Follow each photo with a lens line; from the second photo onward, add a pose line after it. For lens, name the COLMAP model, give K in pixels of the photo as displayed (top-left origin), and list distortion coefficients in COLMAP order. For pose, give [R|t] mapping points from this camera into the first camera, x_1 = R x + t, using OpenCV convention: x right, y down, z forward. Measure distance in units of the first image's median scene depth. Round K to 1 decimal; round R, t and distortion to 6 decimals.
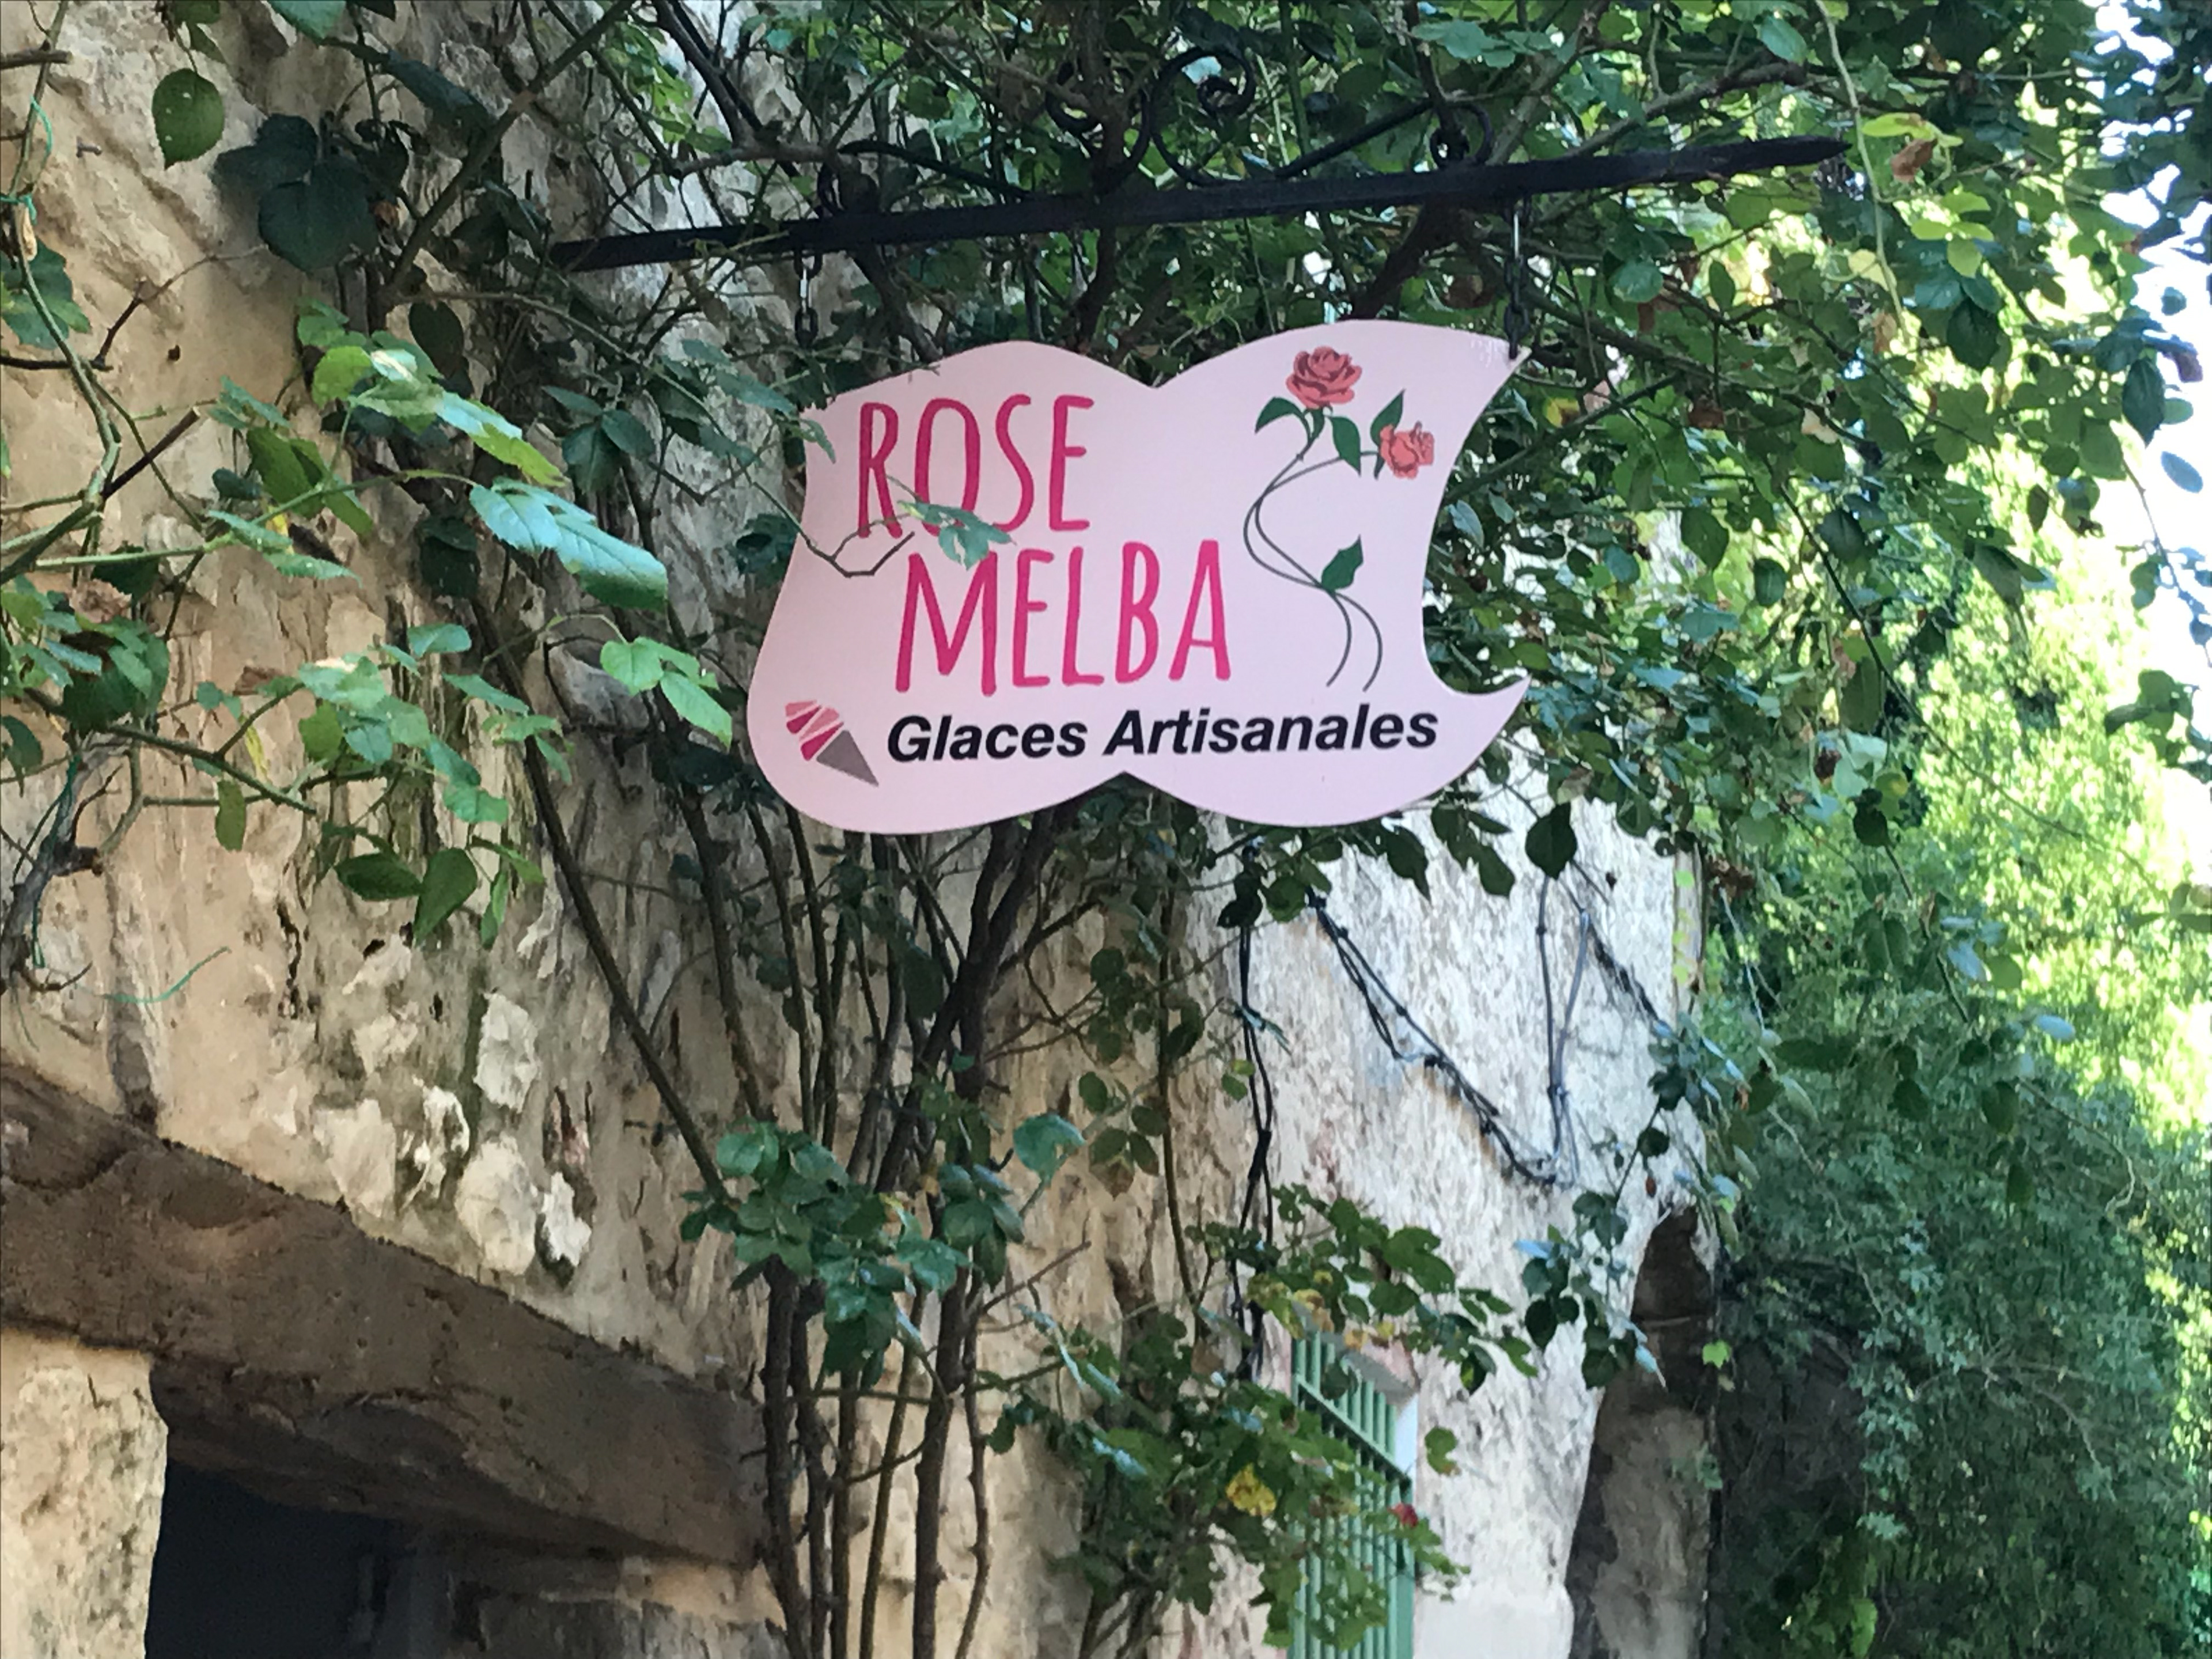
lens RADIAL K [[4405.4, 0, 1106.9], [0, 4405.4, 831.3], [0, 0, 1]] dist [0.164536, 0.000000]
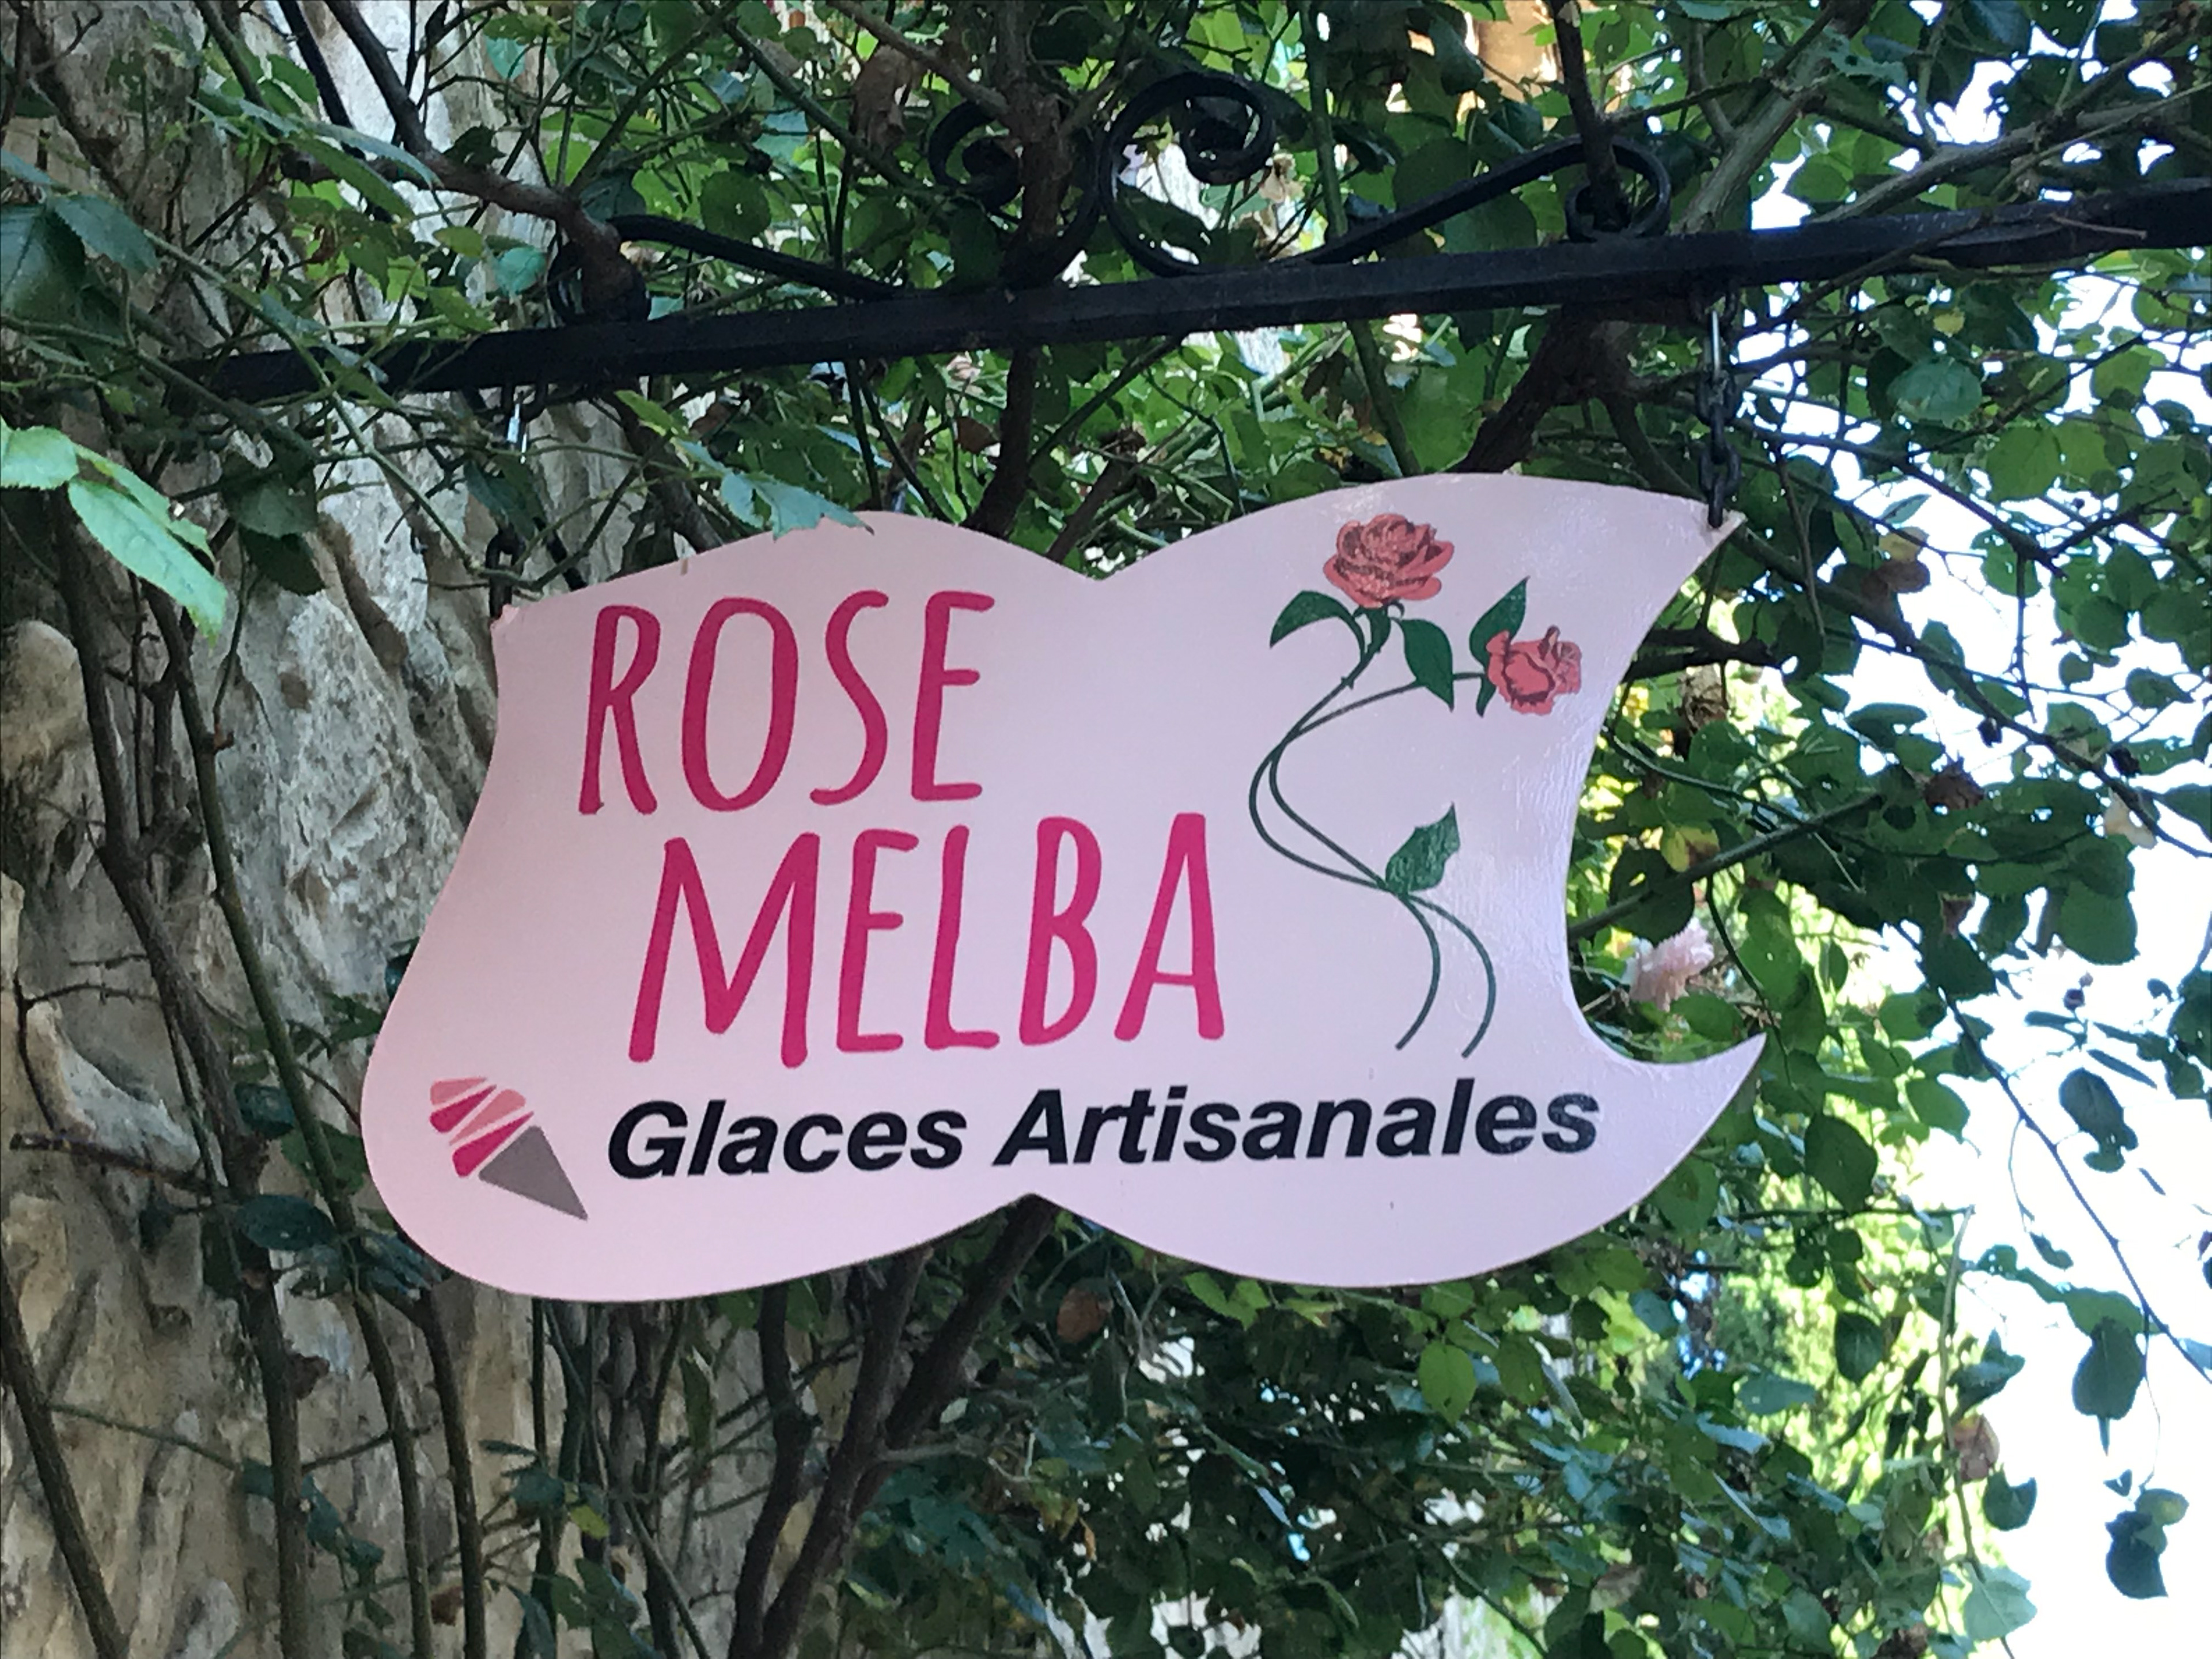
lens RADIAL K [[4405.4, 0, 1104.3], [0, 4405.4, 827.0], [0, 0, 1]] dist [0.164536, 0.000000]
pose [[0.998266, 0.040915, 0.042328, -0.012196], [-0.028614, 0.965583, -0.258515, 0.085004], [-0.051448, 0.256856, 0.965079, 0.444775]]
